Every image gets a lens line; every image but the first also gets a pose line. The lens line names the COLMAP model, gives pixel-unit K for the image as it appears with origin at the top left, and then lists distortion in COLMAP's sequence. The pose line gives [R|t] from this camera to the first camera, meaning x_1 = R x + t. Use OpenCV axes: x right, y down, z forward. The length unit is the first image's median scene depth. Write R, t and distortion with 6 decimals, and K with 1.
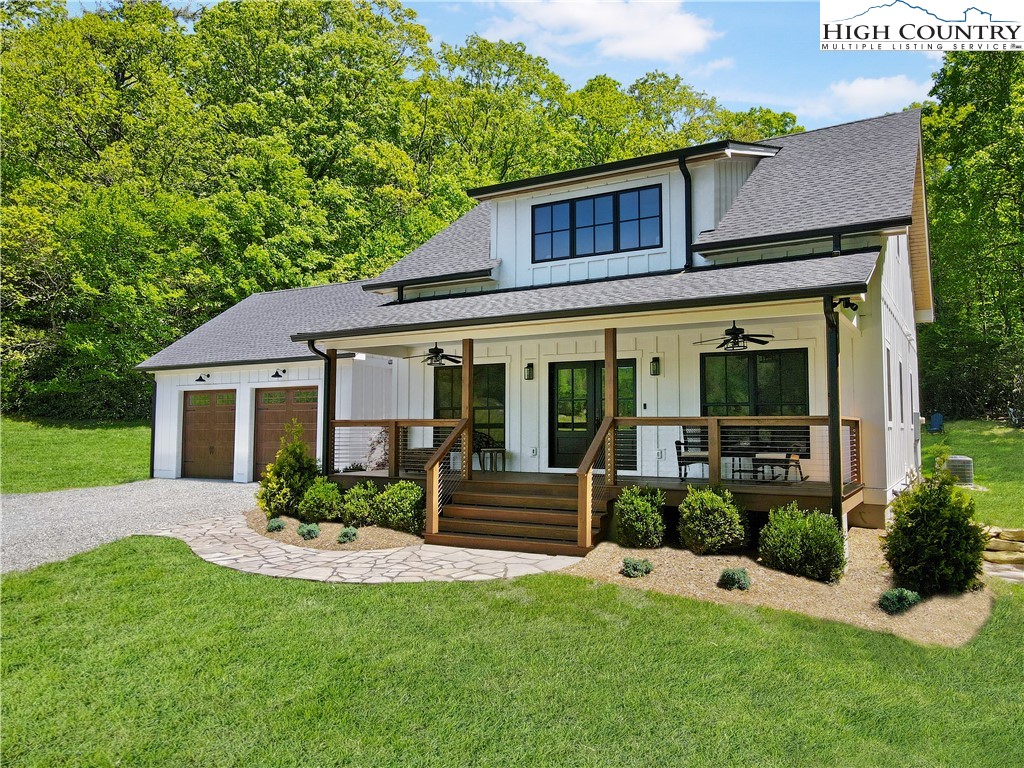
lens RADIAL K [[759.9, 0, 514.8], [0, 759.9, 380.5], [0, 0, 1]] dist [-0.001996, 0.019050]
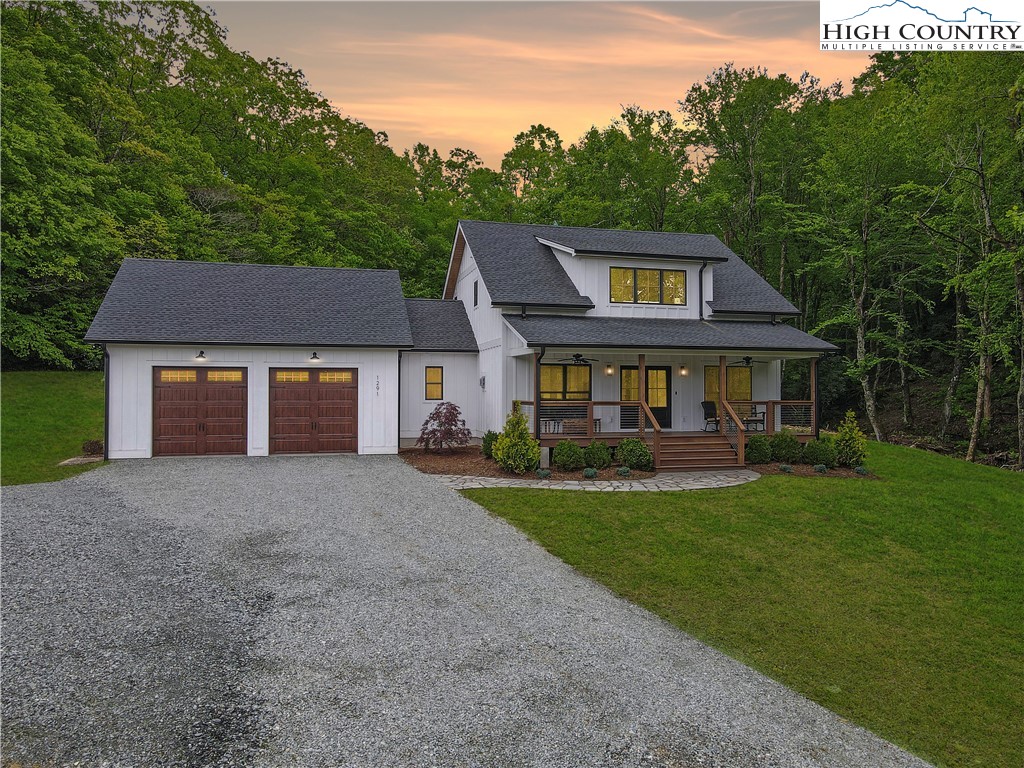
lens RADIAL K [[759.9, 0, 474.8], [0, 759.9, 371.9], [0, 0, 1]] dist [-0.001996, 0.019050]
pose [[0.697692, 0.015345, 0.716234, -1.352615], [-0.042881, 0.998872, 0.020371, -0.029679], [-0.715114, -0.044926, 0.697563, 0.076069]]
